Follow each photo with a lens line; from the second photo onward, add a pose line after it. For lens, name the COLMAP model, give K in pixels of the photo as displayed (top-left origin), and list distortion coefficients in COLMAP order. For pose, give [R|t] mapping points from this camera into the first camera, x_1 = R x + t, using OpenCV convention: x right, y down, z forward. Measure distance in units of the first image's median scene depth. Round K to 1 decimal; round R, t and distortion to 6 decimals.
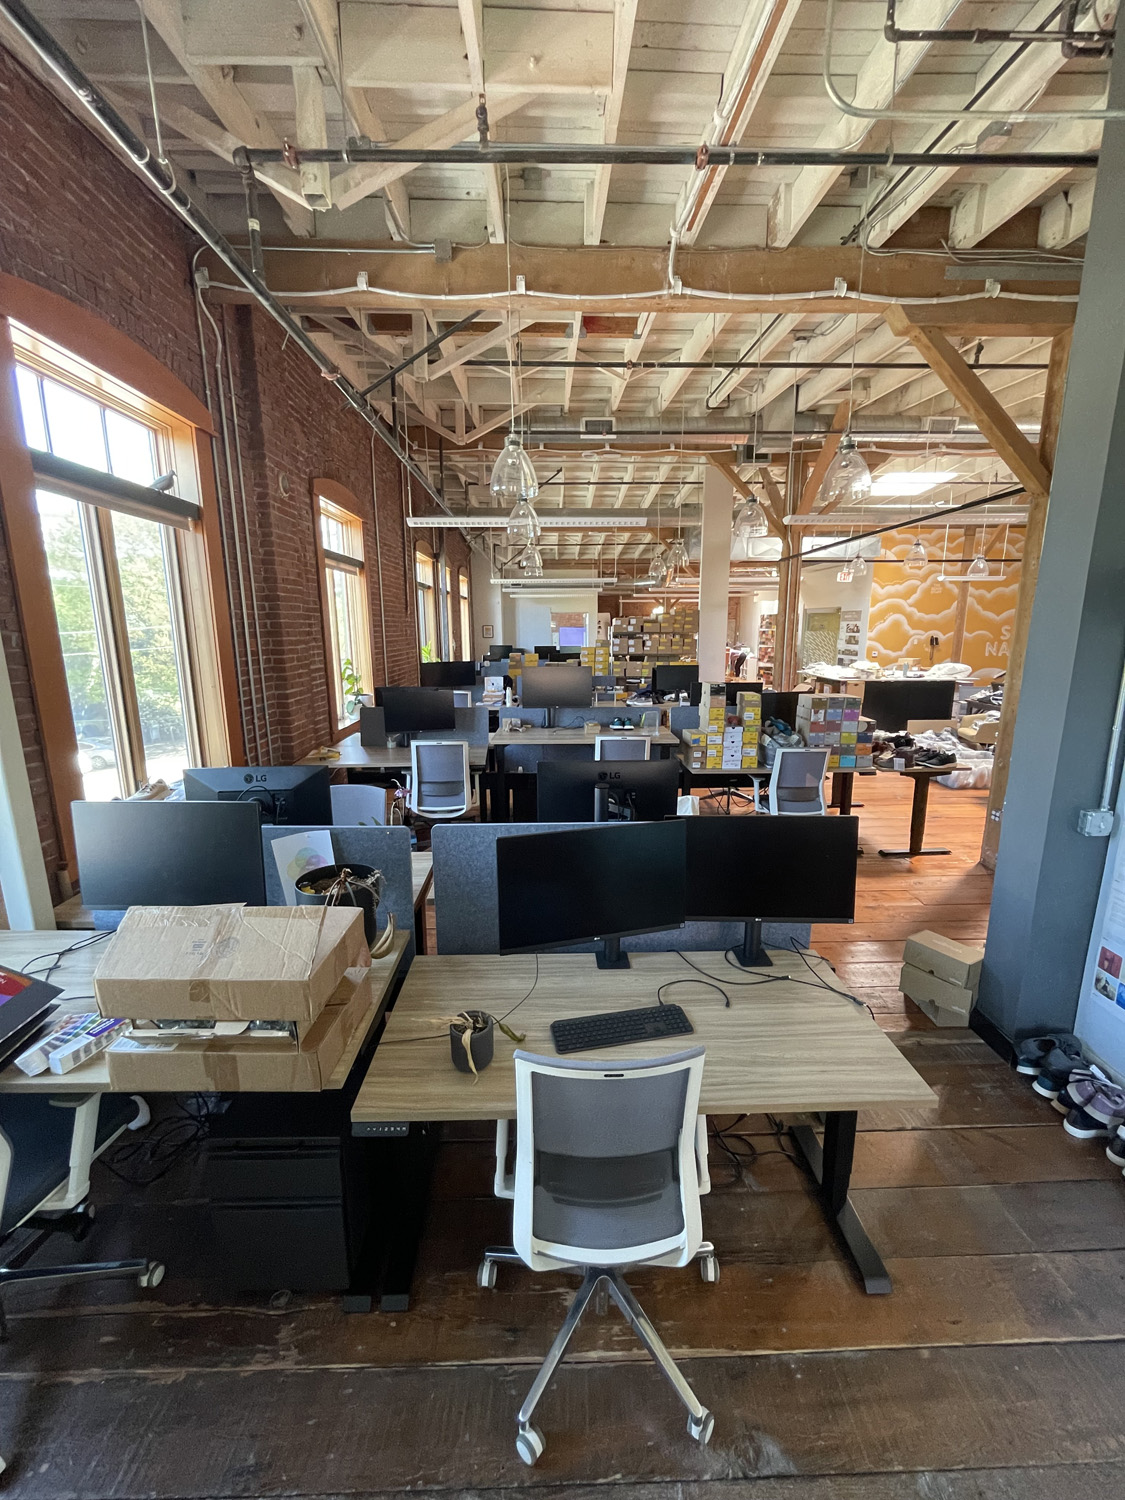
lens RADIAL K [[615.8, 0, 561.0], [0, 615.8, 747.3], [0, 0, 1]] dist [0.003842, 0.000456]
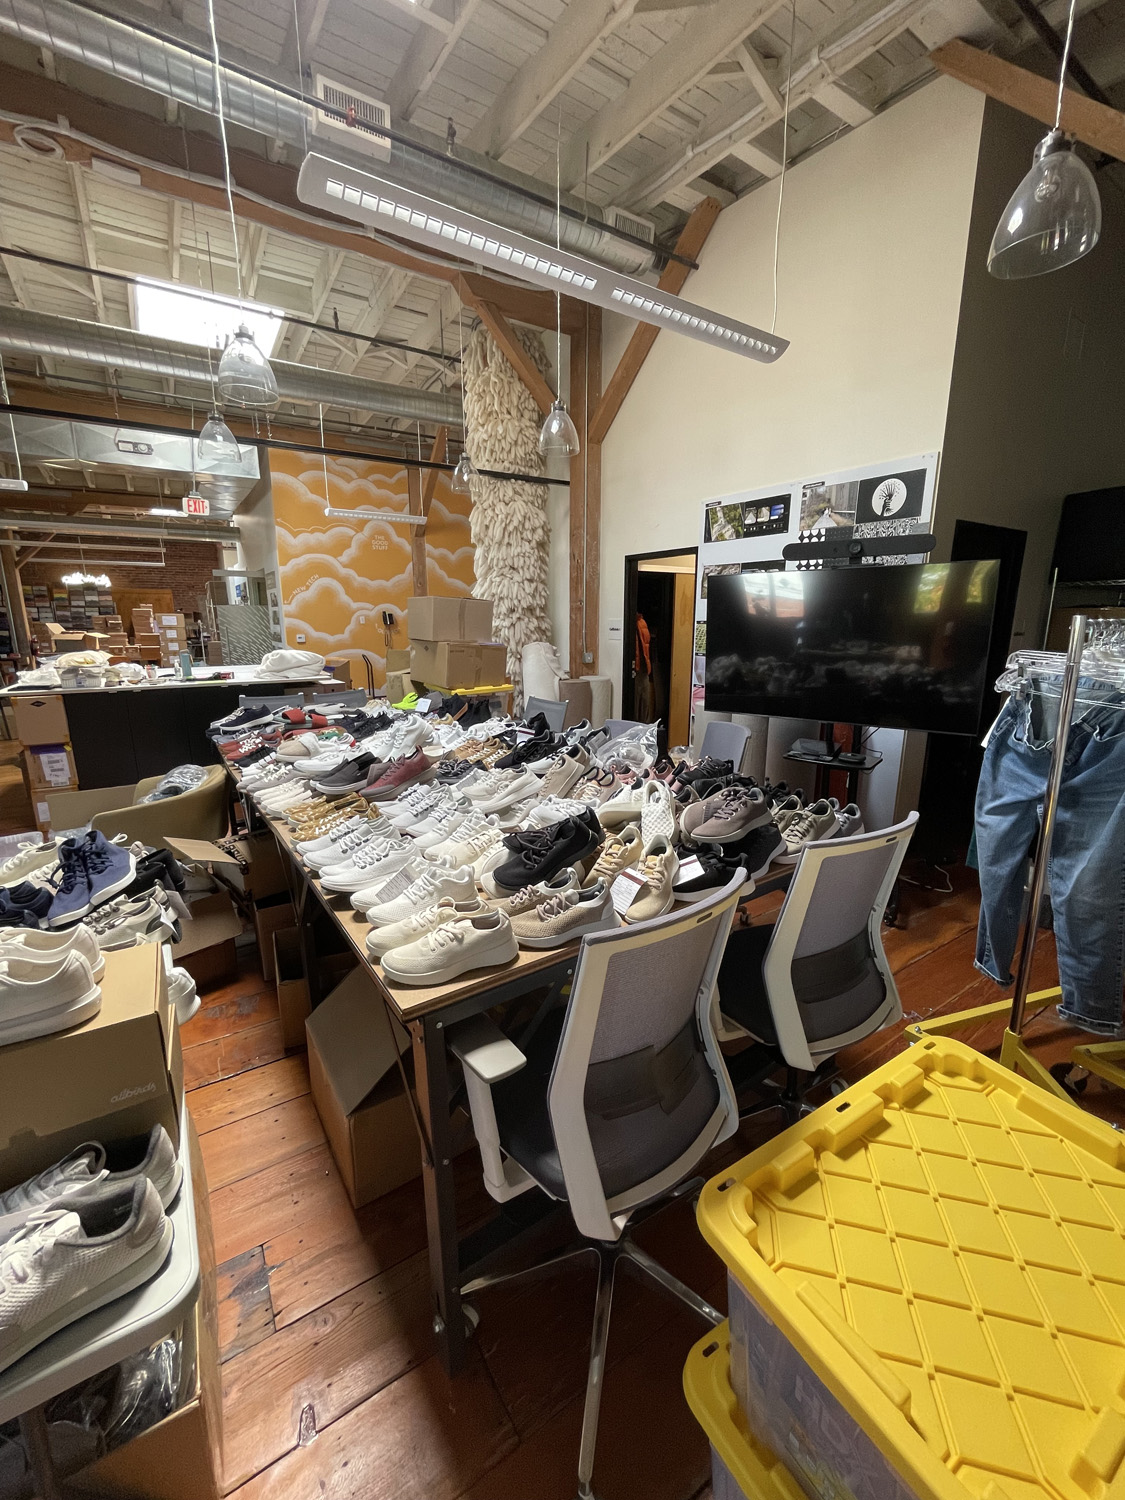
lens RADIAL K [[615.8, 0, 561.1], [0, 615.8, 742.0], [0, 0, 1]] dist [0.003842, 0.000456]
pose [[0.849934, -0.105176, 0.516284, 0.398149], [0.103319, 0.994119, 0.032430, -0.035325], [-0.516659, 0.025779, 0.855803, 0.304259]]
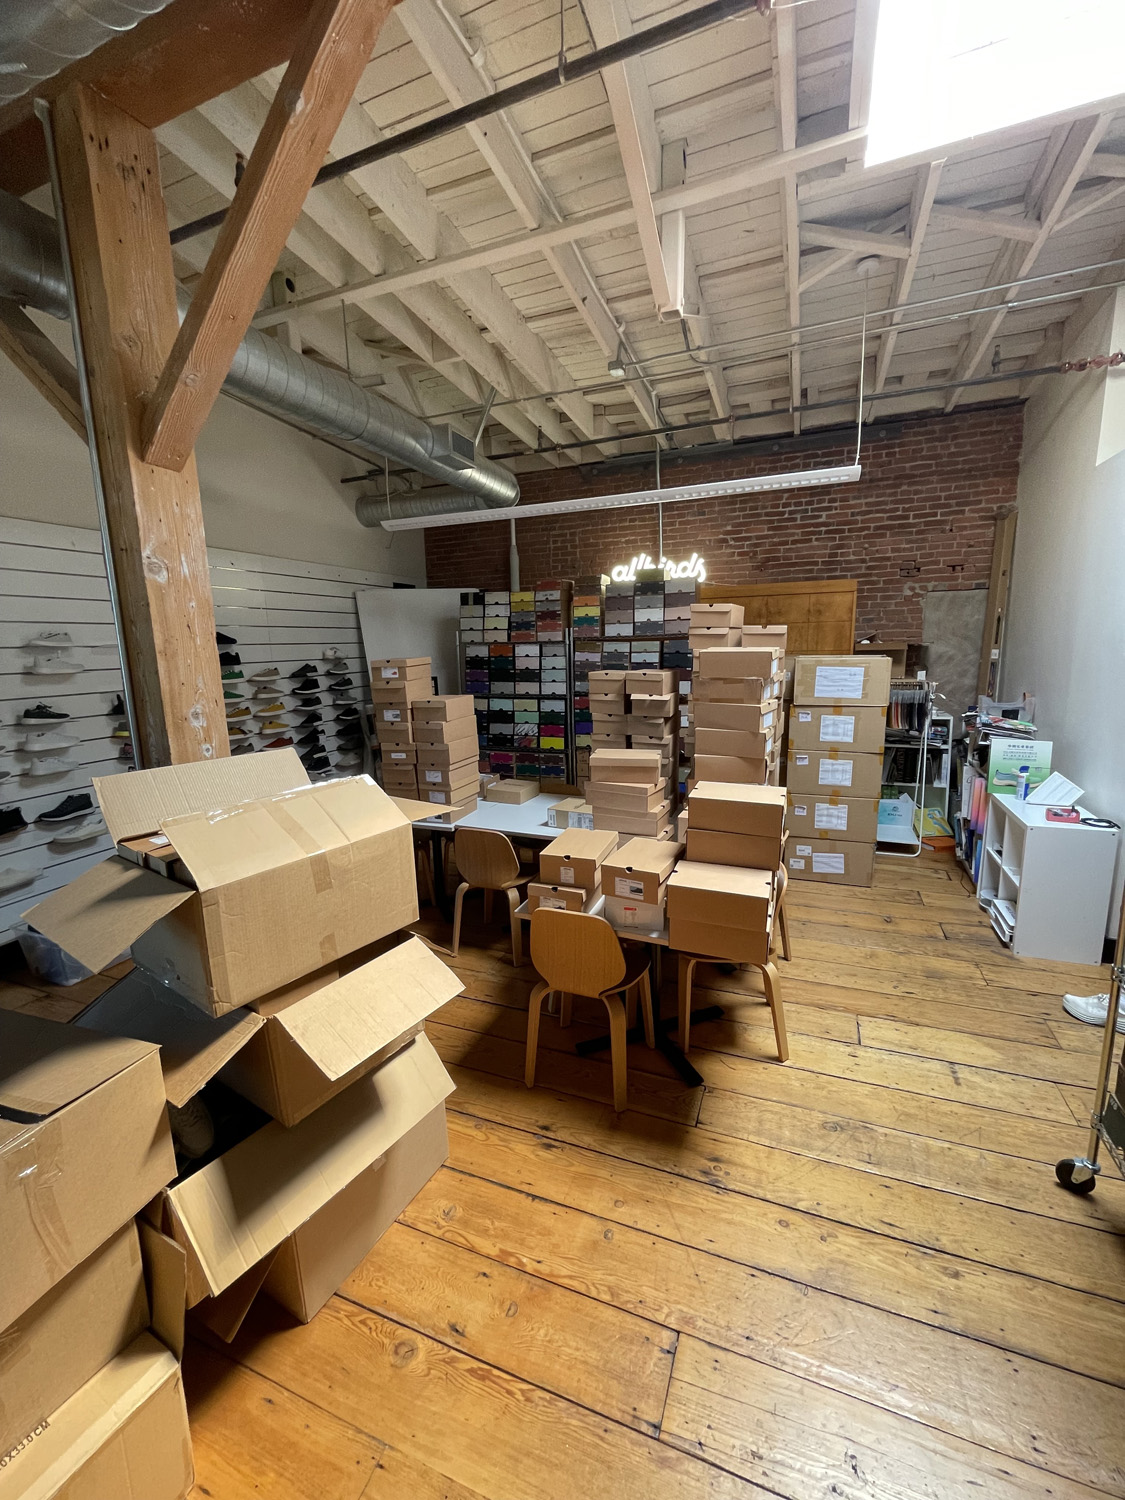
lens RADIAL K [[615.8, 0, 562.5], [0, 615.8, 745.1], [0, 0, 1]] dist [0.003842, 0.000456]
pose [[0.918996, 0.041643, -0.392061, 0.396198], [-0.055872, 0.998126, -0.024949, -0.090329], [0.390288, 0.044834, 0.919601, 0.563762]]
